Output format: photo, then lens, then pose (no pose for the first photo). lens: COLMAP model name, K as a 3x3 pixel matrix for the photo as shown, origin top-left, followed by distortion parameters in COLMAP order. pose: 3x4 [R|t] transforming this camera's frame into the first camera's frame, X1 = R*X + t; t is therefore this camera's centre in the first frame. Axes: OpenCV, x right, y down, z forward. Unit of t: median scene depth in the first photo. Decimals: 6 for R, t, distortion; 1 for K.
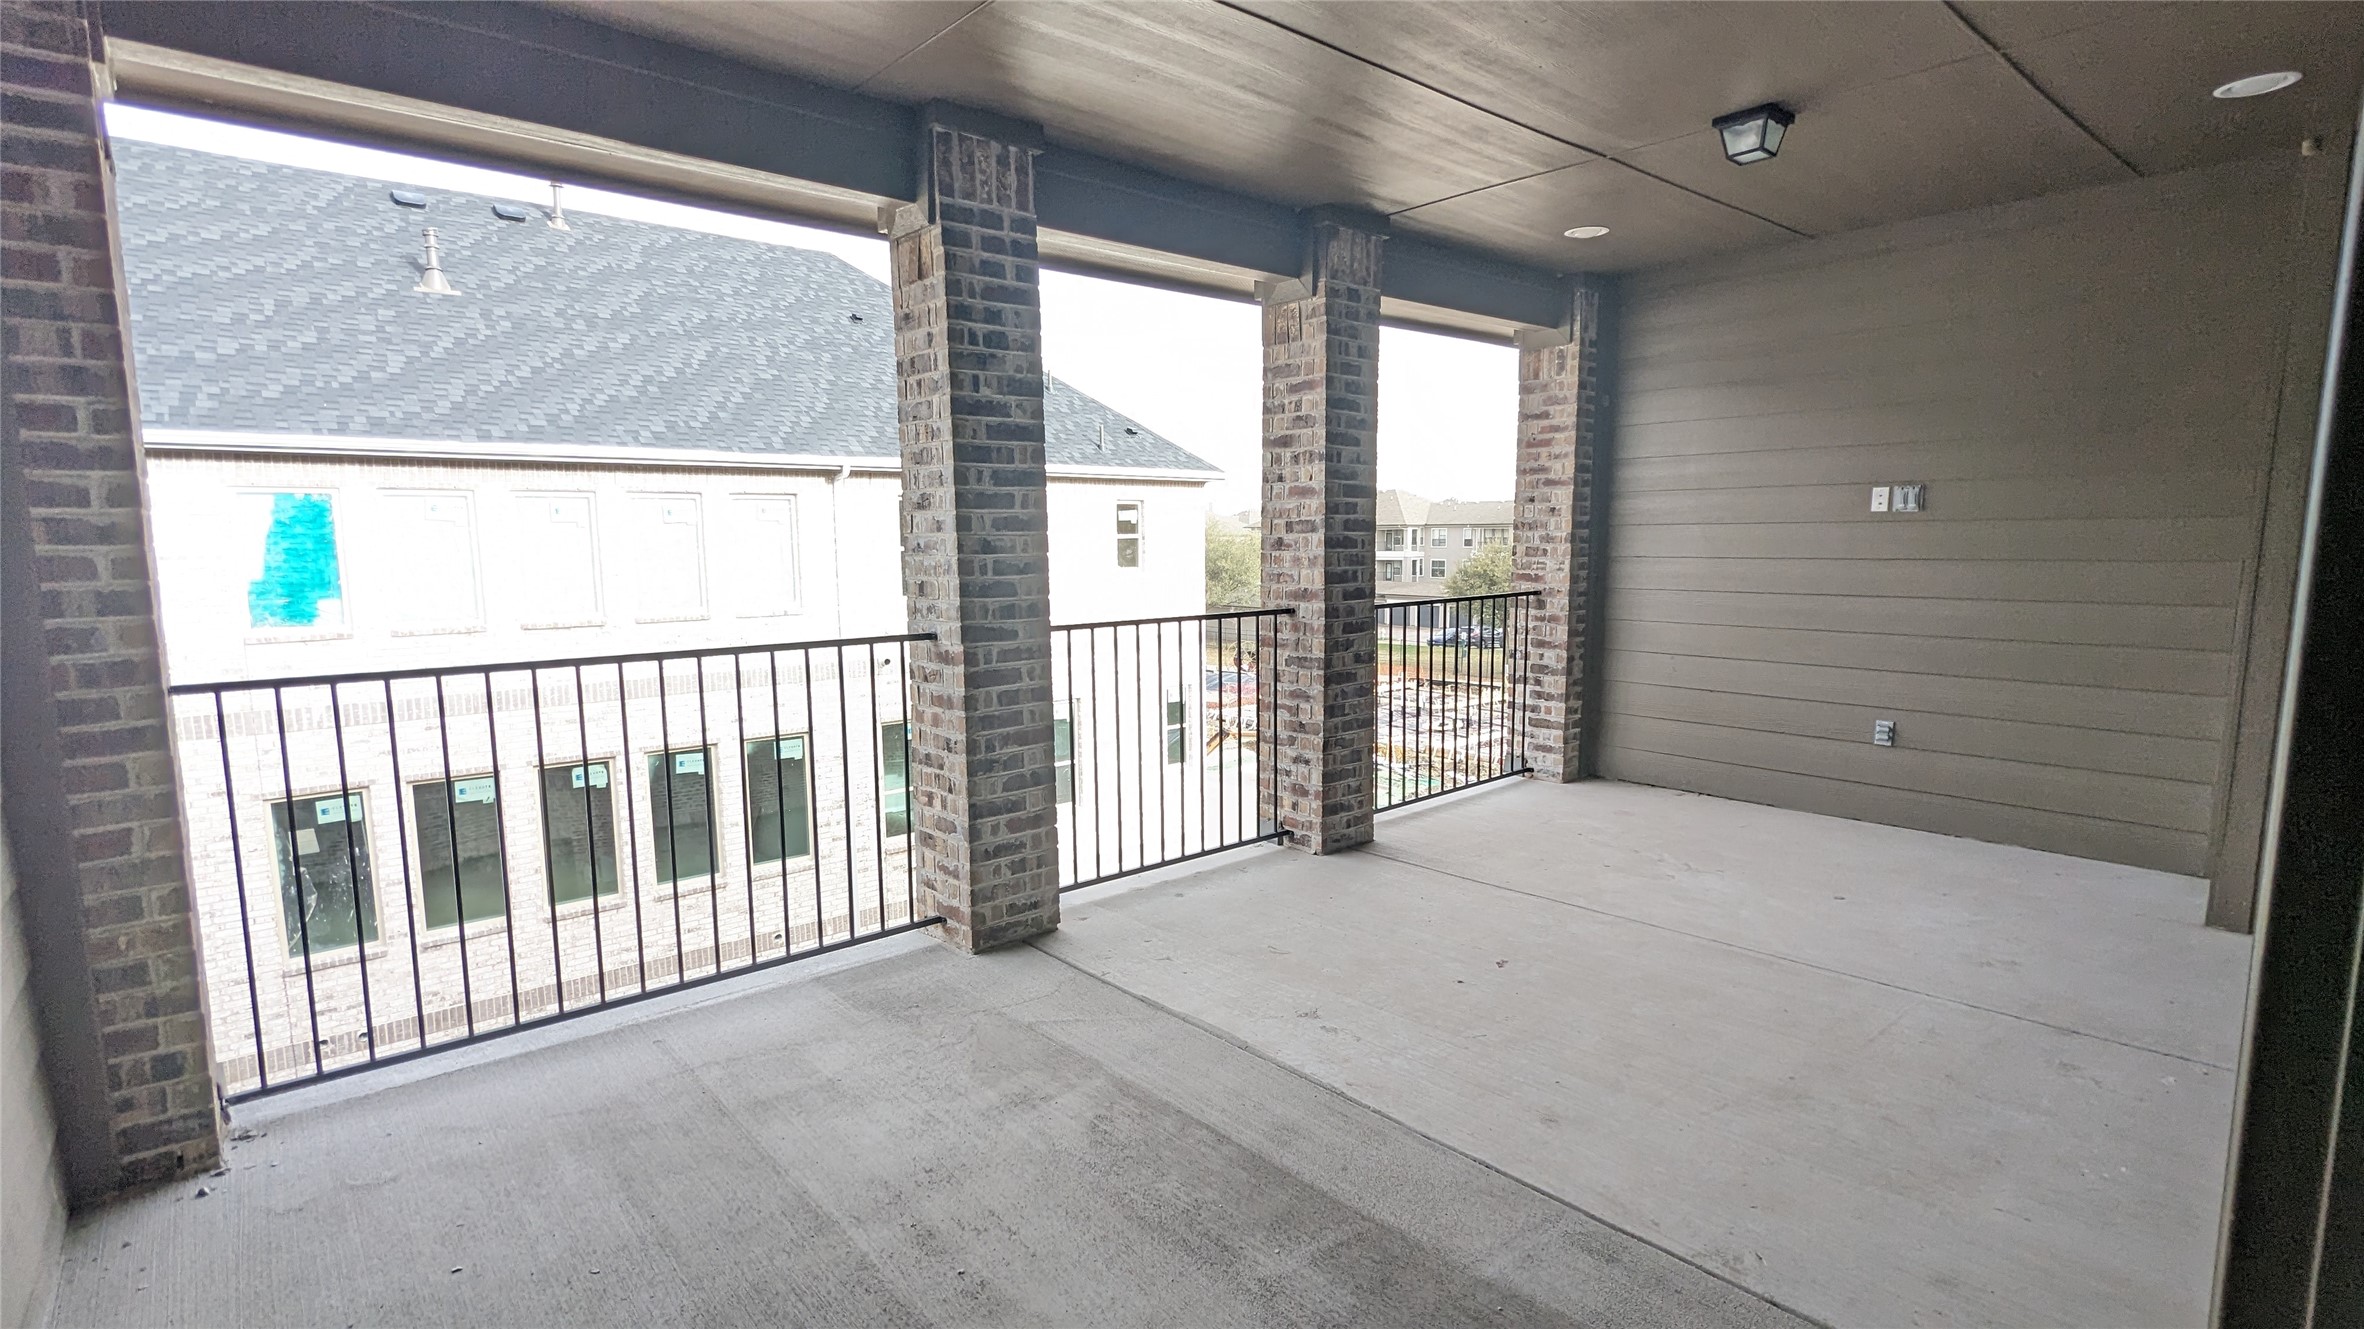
lens RADIAL K [[1104.6, 0, 1182.6], [0, 1104.6, 672.8], [0, 0, 1]] dist [0.002963, 0.001624]
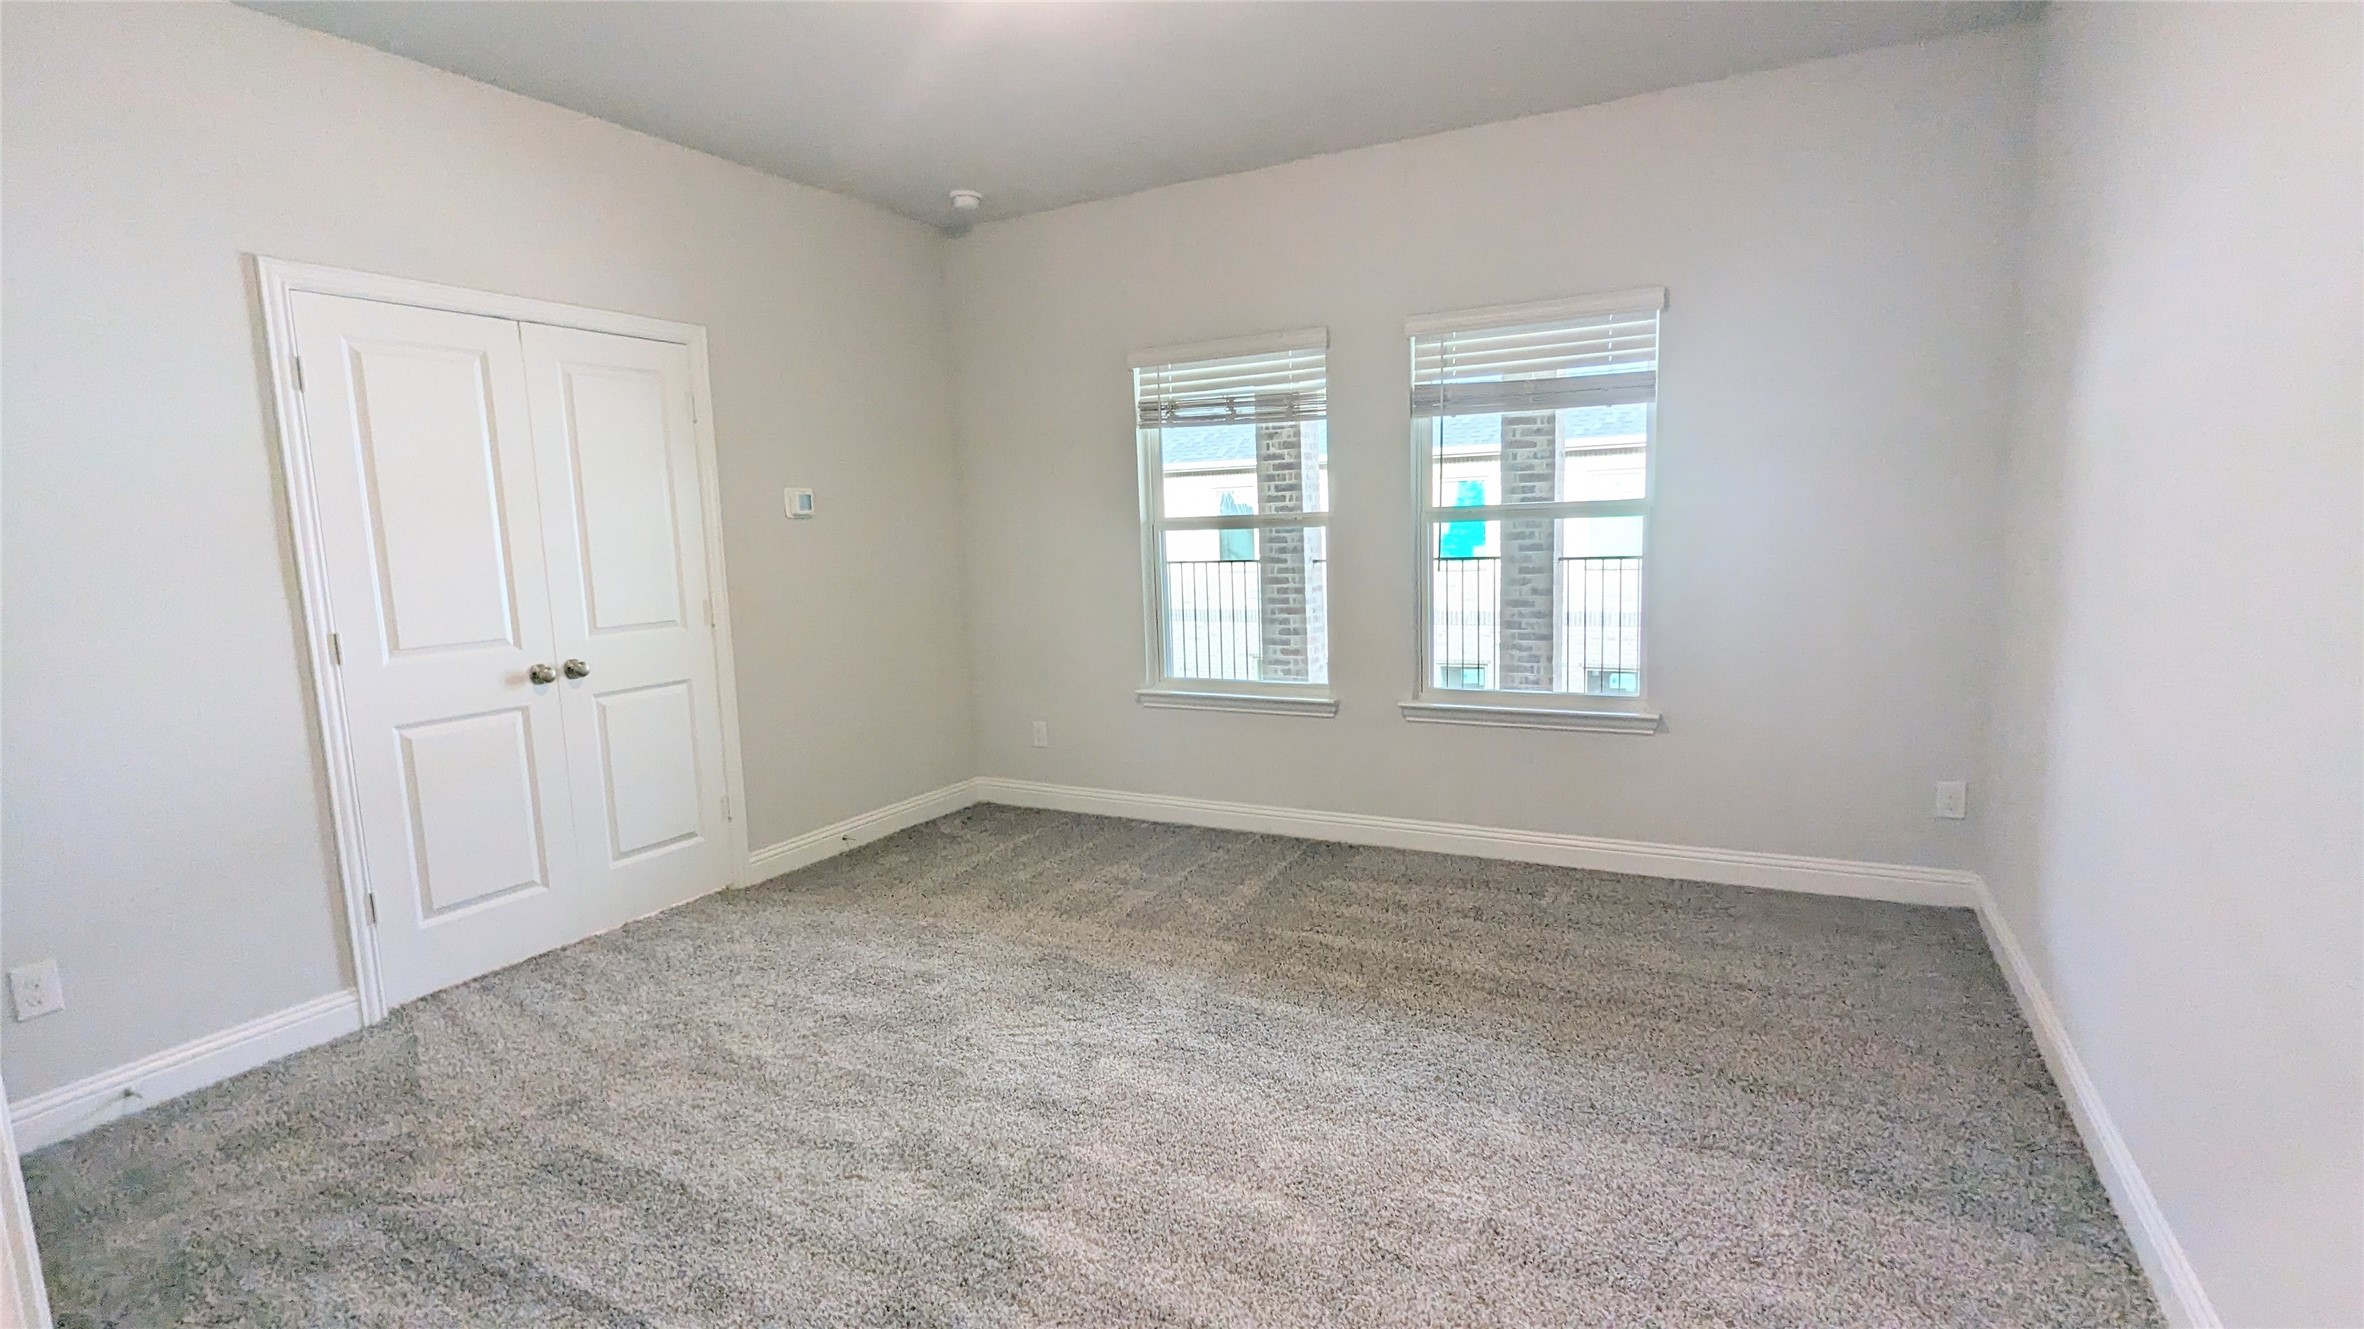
lens RADIAL K [[1104.6, 0, 1180.9], [0, 1104.6, 666.1], [0, 0, 1]] dist [0.002963, 0.001624]
pose [[0.368889, 0.117049, -0.922074, 1.747466], [-0.084971, 0.992132, 0.091949, -0.012504], [0.925582, 0.044431, 0.375932, 0.020391]]
